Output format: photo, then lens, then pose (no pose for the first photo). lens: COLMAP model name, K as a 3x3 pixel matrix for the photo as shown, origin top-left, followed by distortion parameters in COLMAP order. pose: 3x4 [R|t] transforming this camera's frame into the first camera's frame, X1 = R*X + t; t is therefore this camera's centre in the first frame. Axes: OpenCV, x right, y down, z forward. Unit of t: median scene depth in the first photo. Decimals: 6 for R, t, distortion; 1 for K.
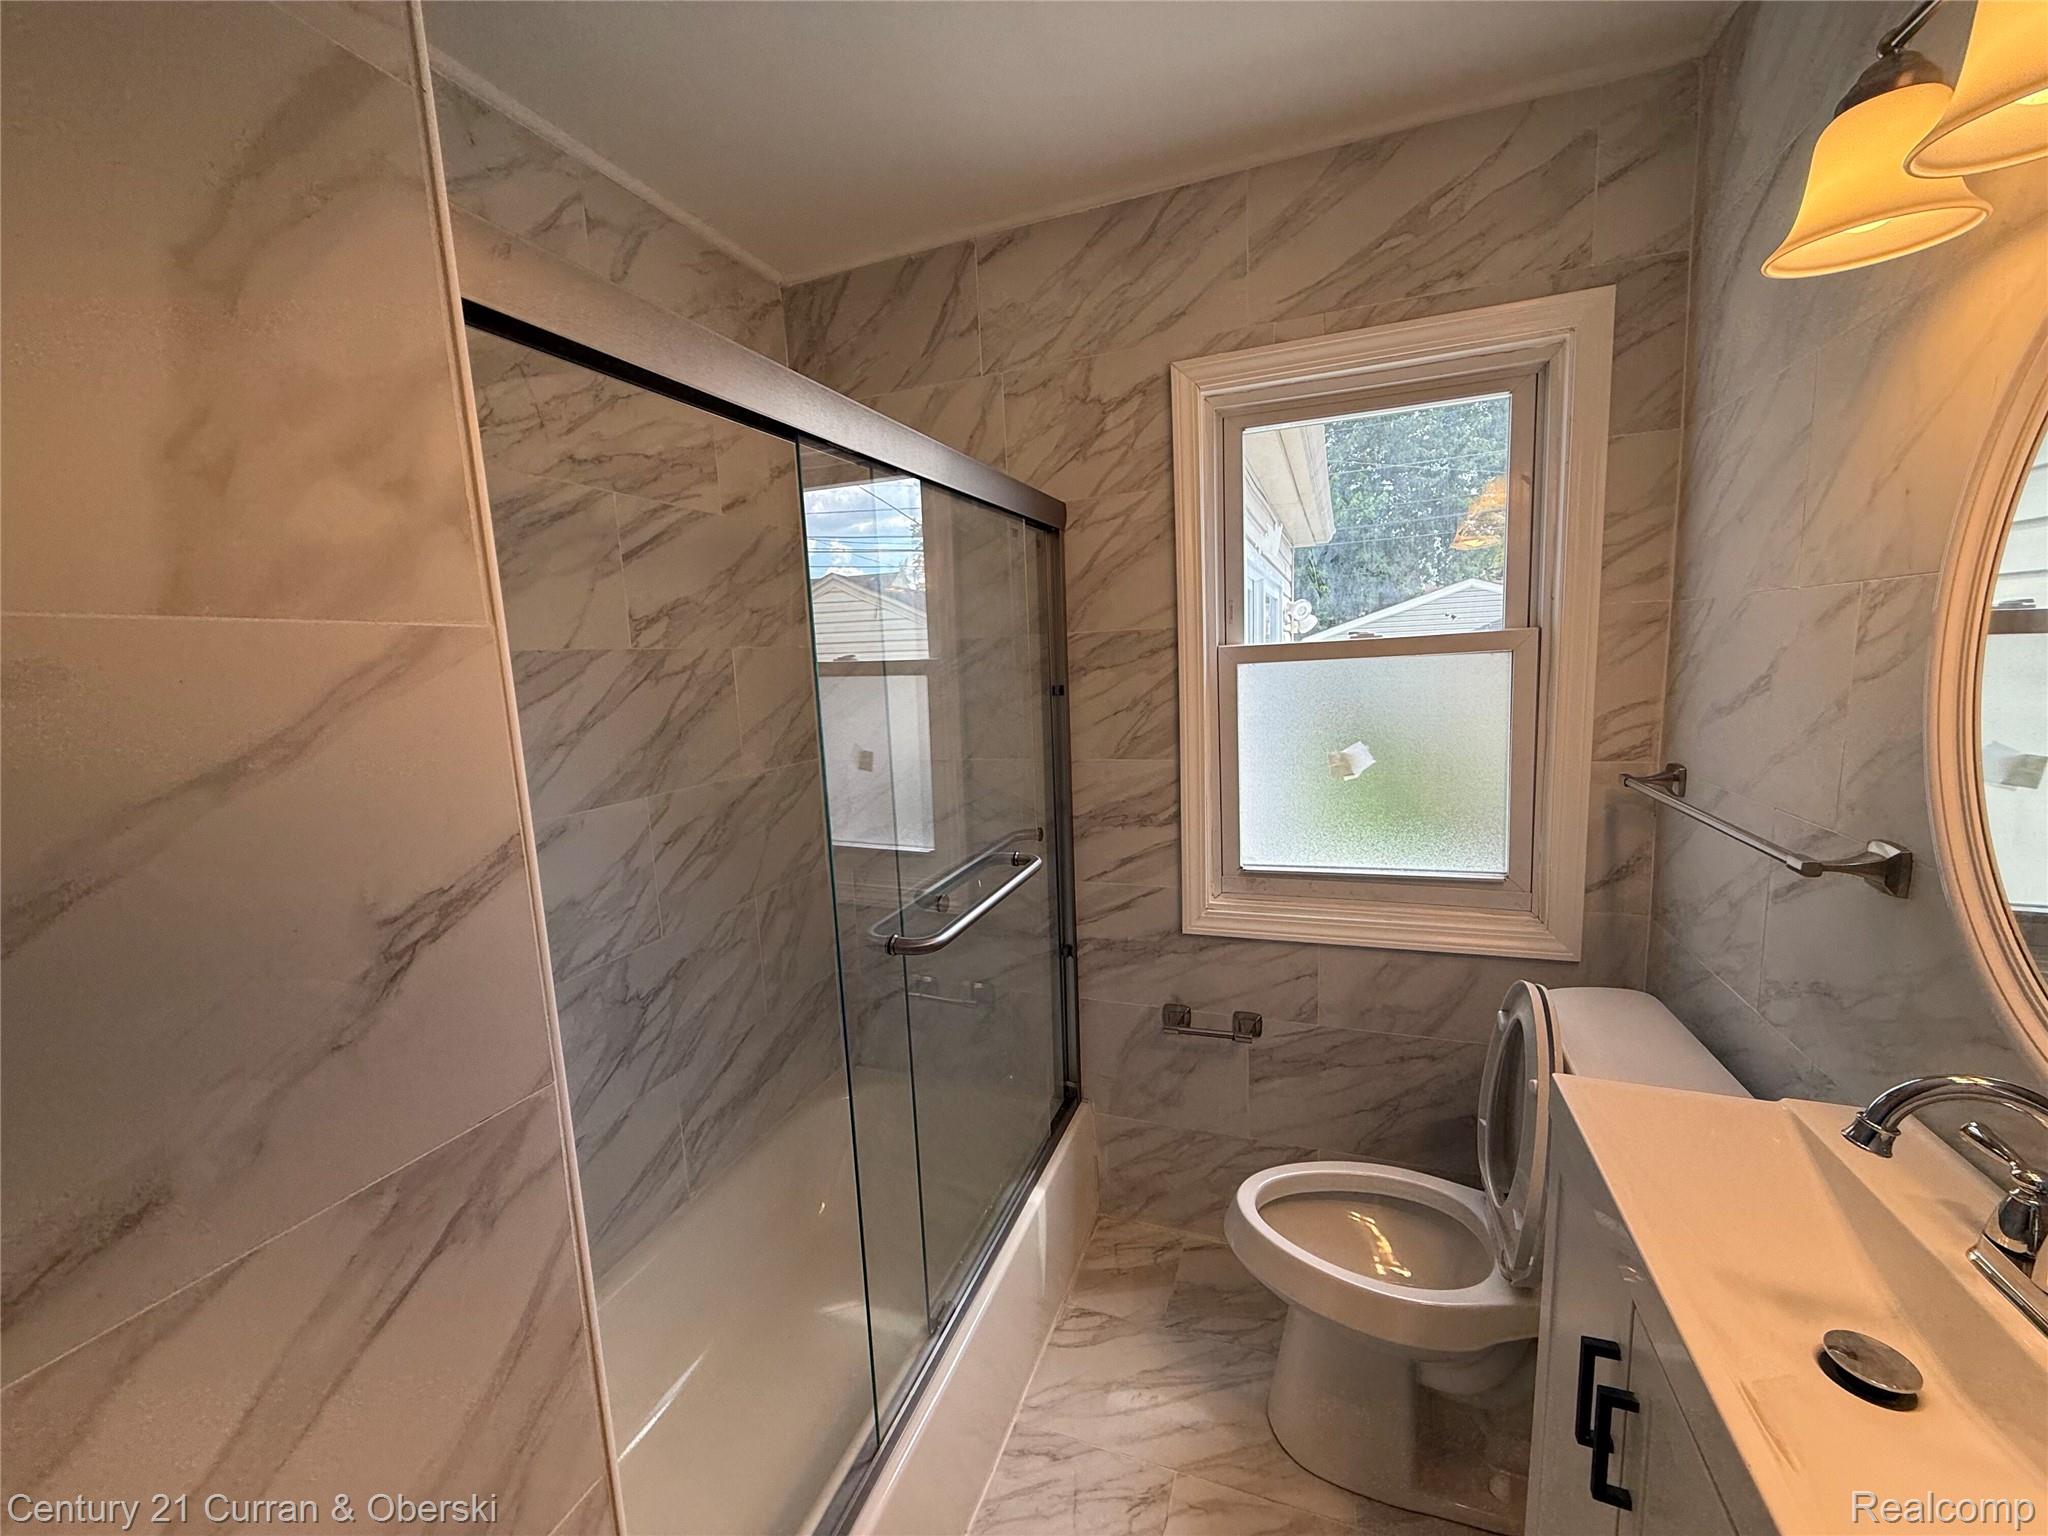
lens RADIAL K [[816.6, 0, 1021.9], [0, 816.6, 767.9], [0, 0, 1]] dist [-0.002262, 0.001288]
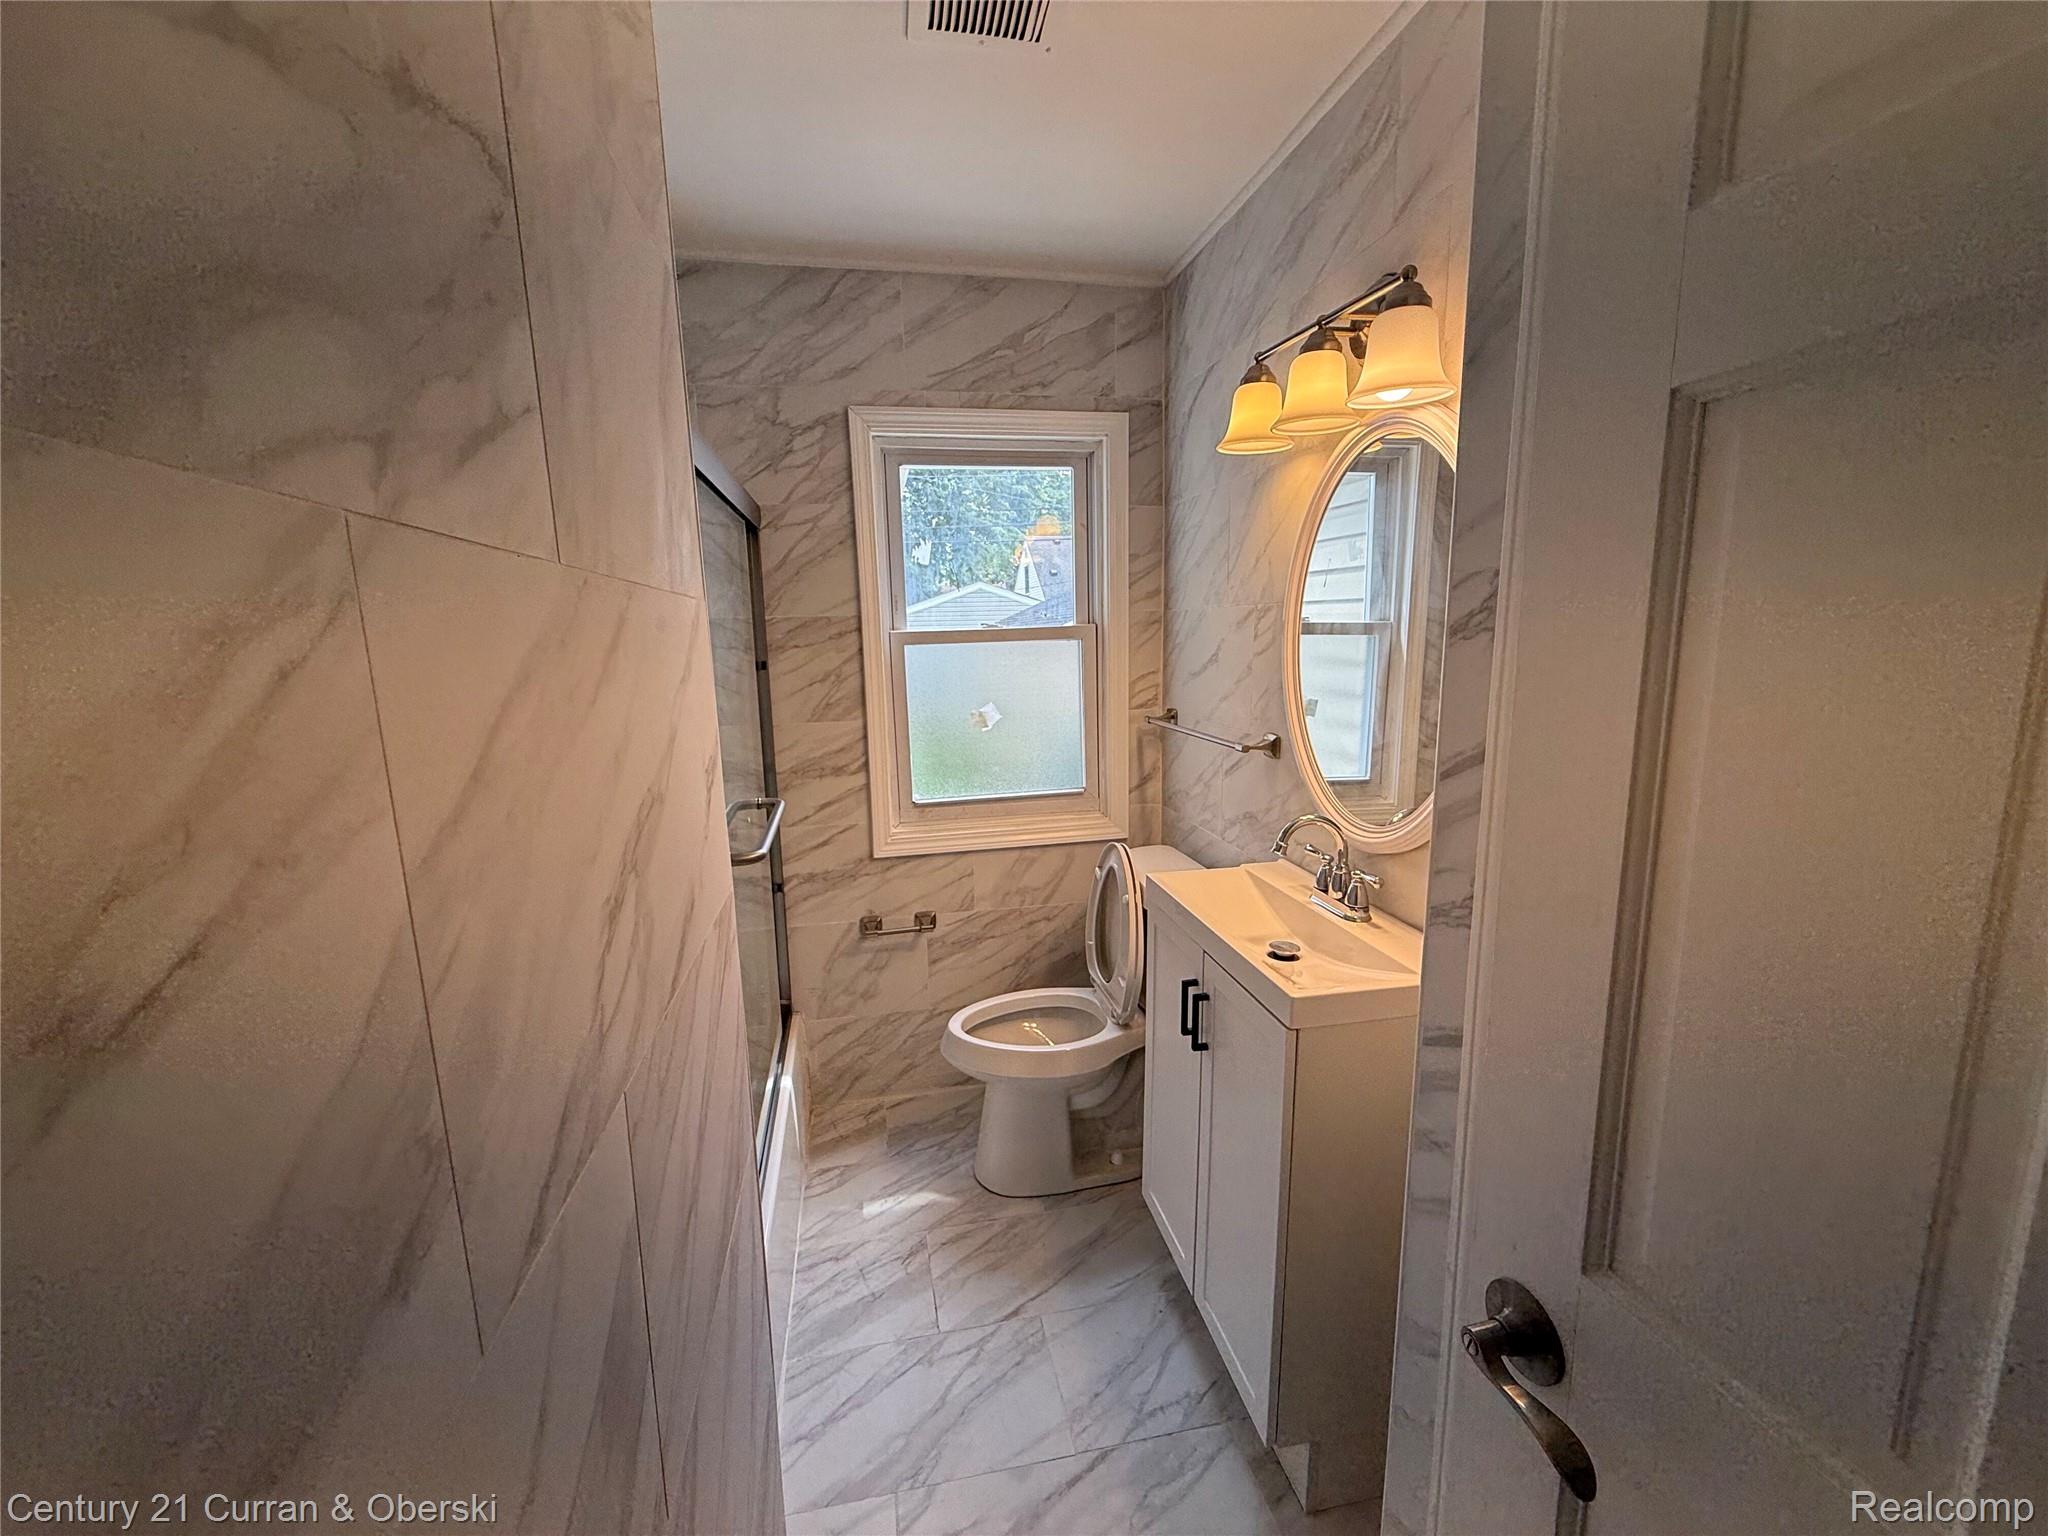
lens RADIAL K [[816.6, 0, 1025.6], [0, 816.6, 767.2], [0, 0, 1]] dist [-0.002262, 0.001288]
pose [[0.845158, -0.062046, 0.530903, -0.306315], [0.056496, 0.998046, 0.026702, 0.047584], [-0.531522, 0.007427, 0.847012, -0.226431]]
